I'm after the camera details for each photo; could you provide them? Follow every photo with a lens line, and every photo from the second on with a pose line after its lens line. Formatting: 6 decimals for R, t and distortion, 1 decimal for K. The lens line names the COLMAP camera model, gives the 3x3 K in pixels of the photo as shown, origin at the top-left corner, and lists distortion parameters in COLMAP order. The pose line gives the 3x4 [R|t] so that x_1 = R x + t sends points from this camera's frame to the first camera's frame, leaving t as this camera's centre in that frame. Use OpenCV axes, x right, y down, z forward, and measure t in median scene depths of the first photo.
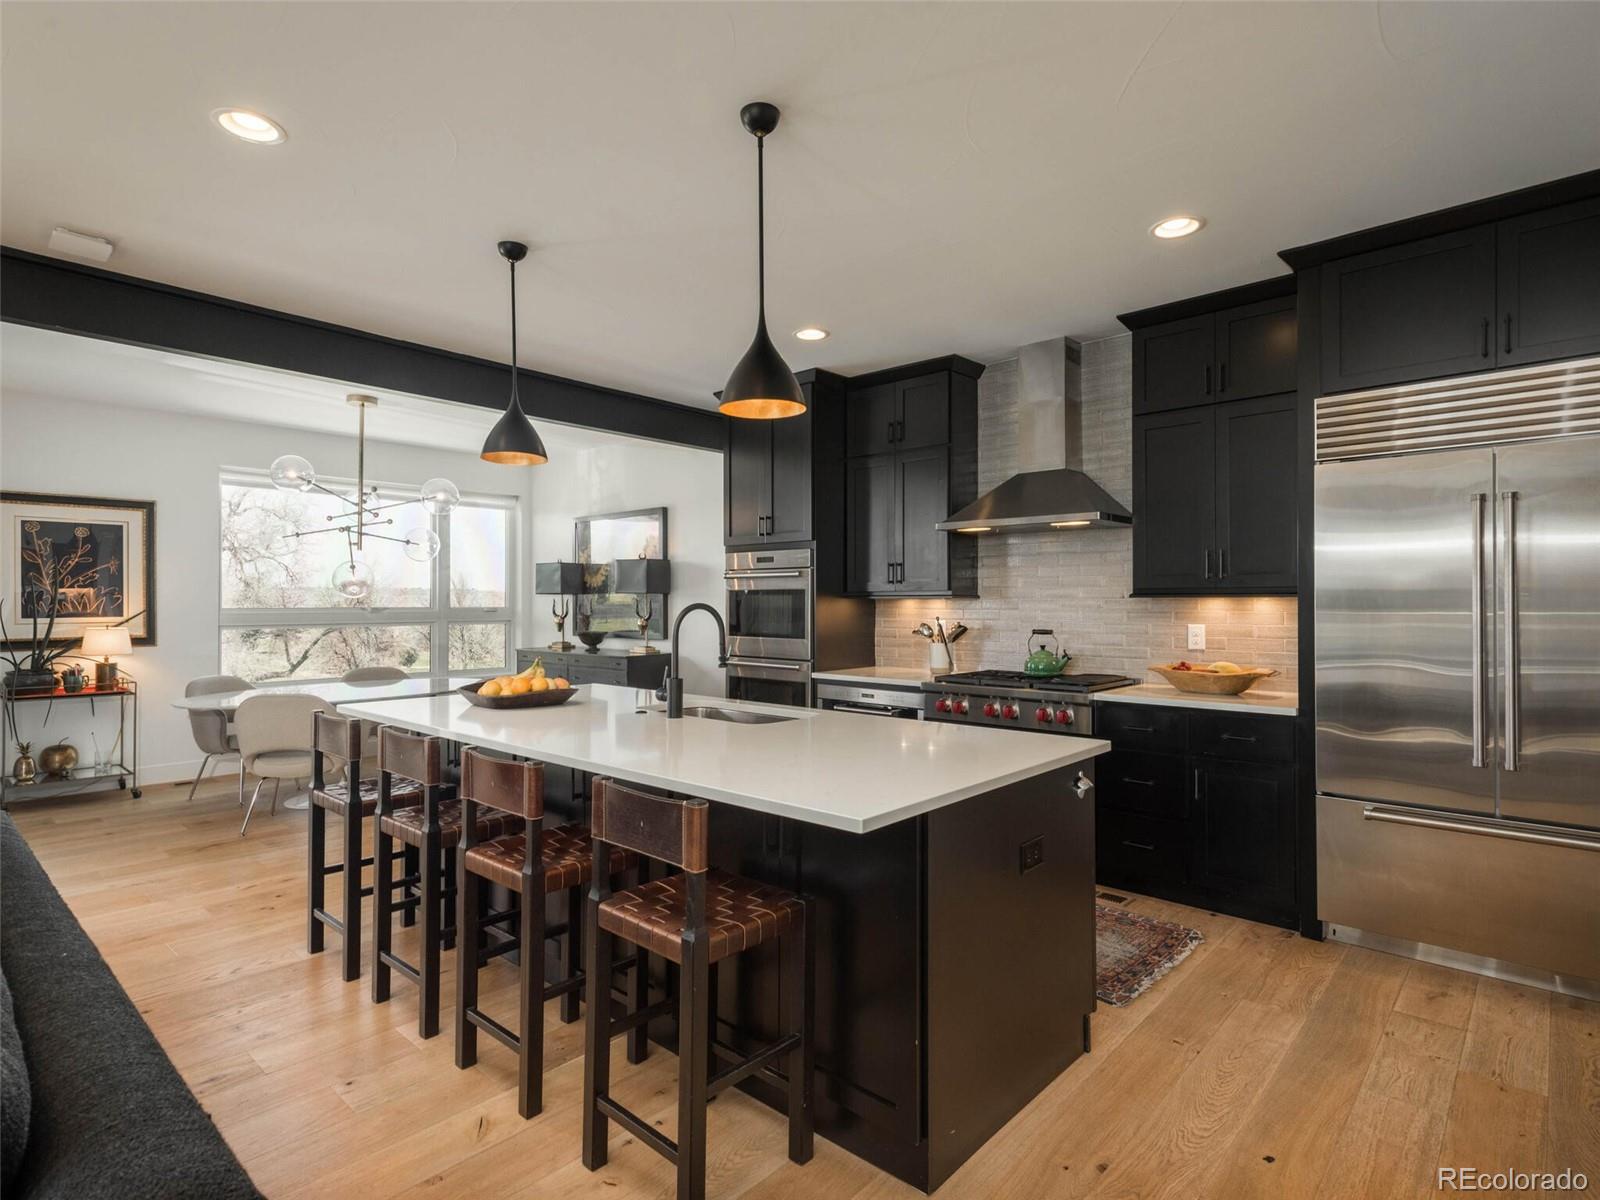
lens RADIAL K [[842.9, 0, 792.4], [0, 842.9, 605.5], [0, 0, 1]] dist [0.022407, -0.007963]
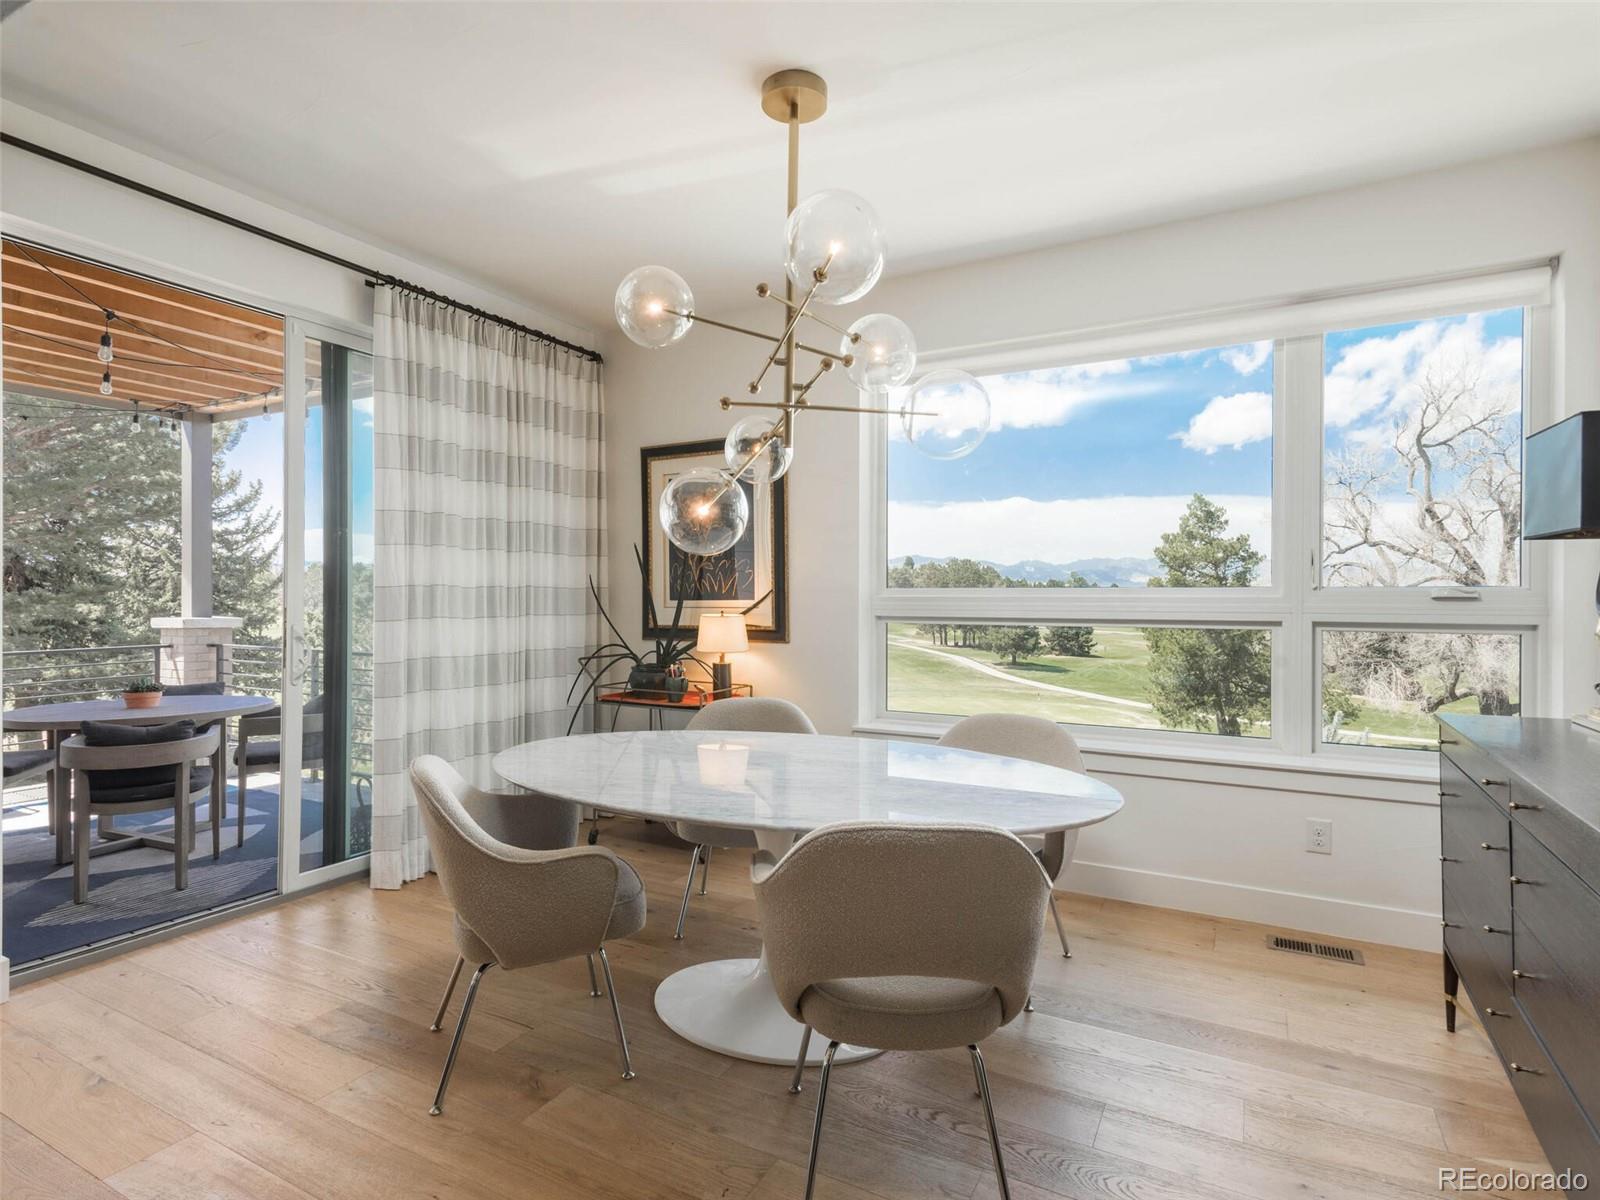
lens RADIAL K [[842.9, 0, 786.7], [0, 842.9, 604.4], [0, 0, 1]] dist [0.022407, -0.007963]
pose [[0.230056, 0.008822, -0.973137, -0.090557], [-0.007194, 0.999947, 0.007365, 0.011676], [0.973151, 0.005306, 0.230108, 0.887497]]
